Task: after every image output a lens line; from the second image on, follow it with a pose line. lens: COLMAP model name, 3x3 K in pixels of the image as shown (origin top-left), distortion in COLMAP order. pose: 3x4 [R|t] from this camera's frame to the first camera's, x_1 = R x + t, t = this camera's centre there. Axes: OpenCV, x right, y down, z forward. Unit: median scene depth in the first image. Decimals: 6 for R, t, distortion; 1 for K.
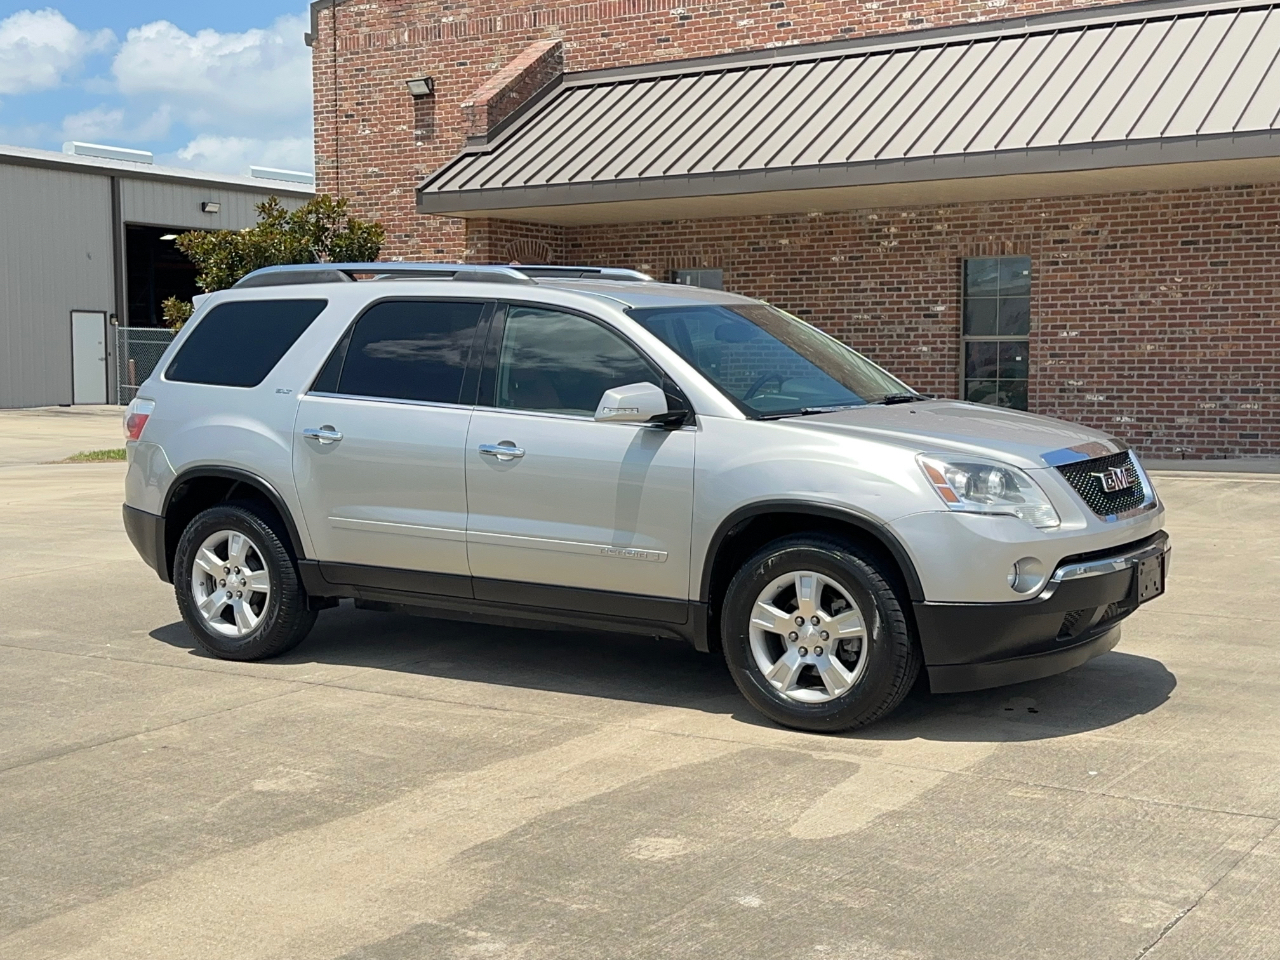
lens RADIAL K [[1783.6, 0, 640.0], [0, 1783.6, 480.0], [0, 0, 1]] dist [0.105486, -0.062170]
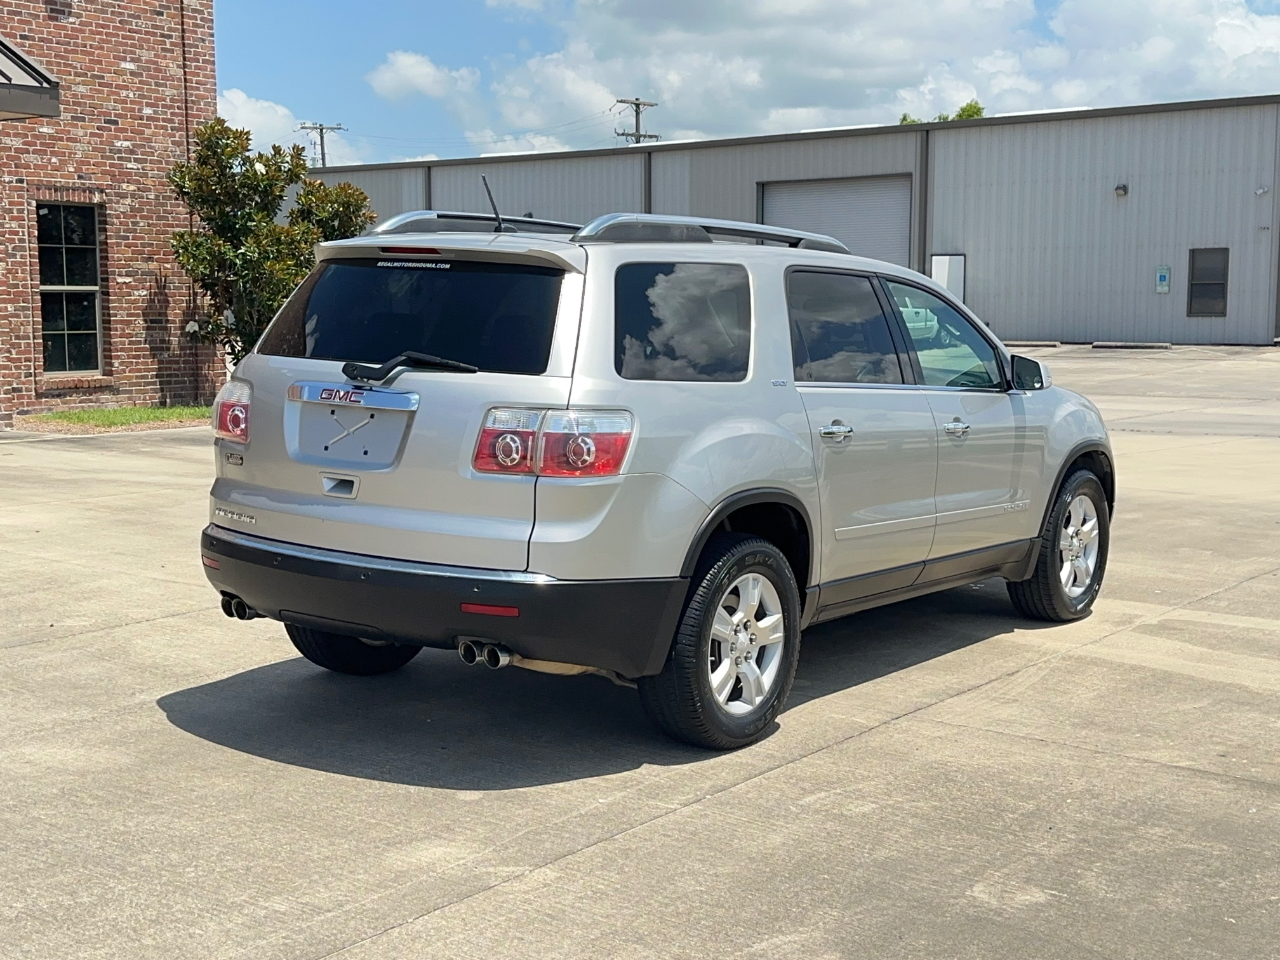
lens RADIAL K [[1756.0, 0, 640.0], [0, 1756.0, 480.0], [0, 0, 1]] dist [0.219628, -0.502916]
pose [[0.034749, -0.098984, 0.994482, -0.403215], [0.065496, 0.993169, 0.096565, -0.035664], [-0.997248, 0.061779, 0.040994, 0.426009]]
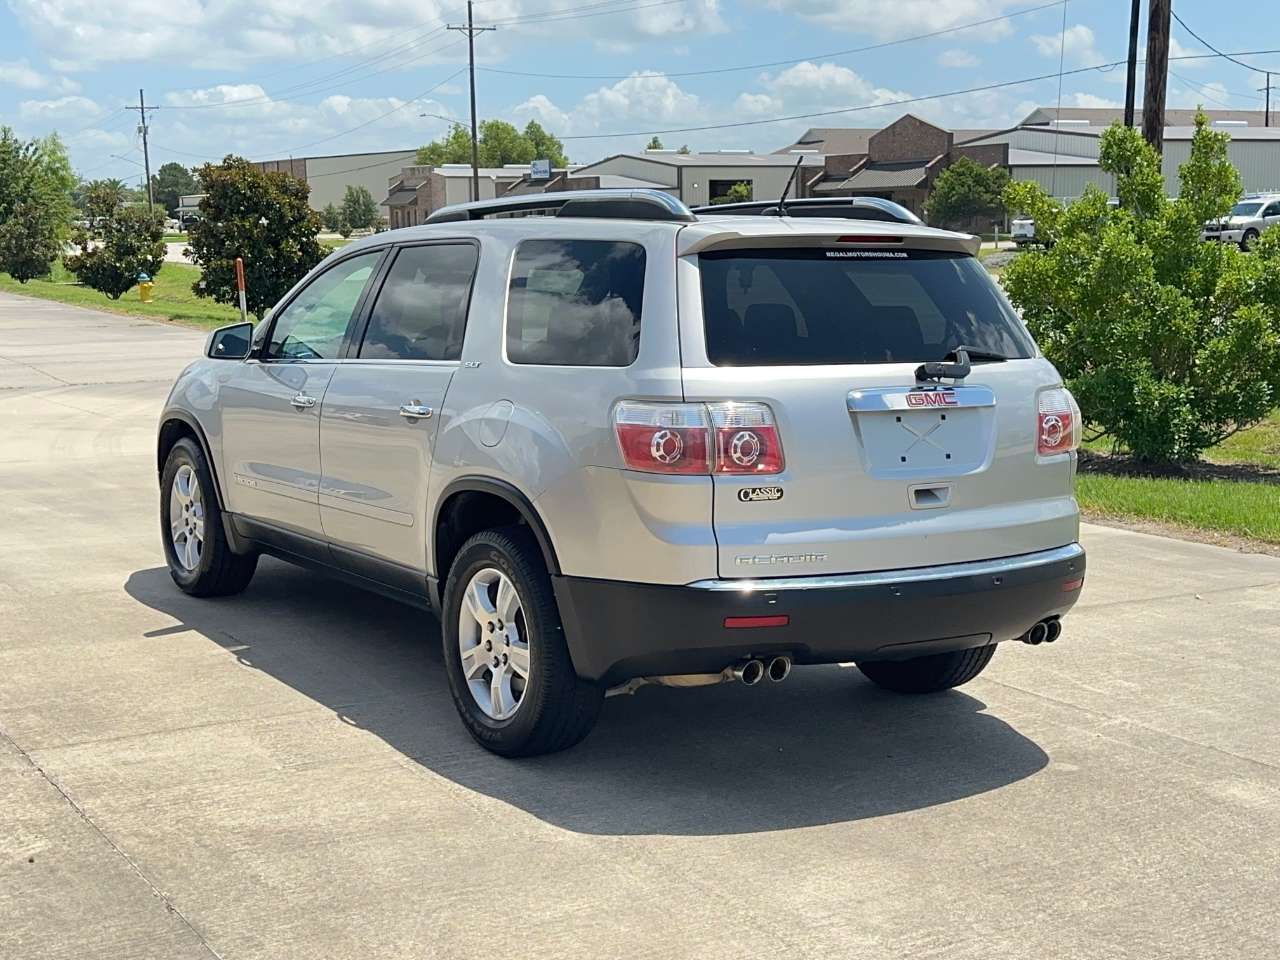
lens RADIAL K [[1756.0, 0, 640.0], [0, 1756.0, 480.0], [0, 0, 1]] dist [0.219628, -0.502916]
pose [[-0.912328, -0.047244, 0.406726, -0.182636], [0.039913, 0.978330, 0.203168, -0.069148], [-0.407511, 0.201590, -0.890672, 0.748399]]
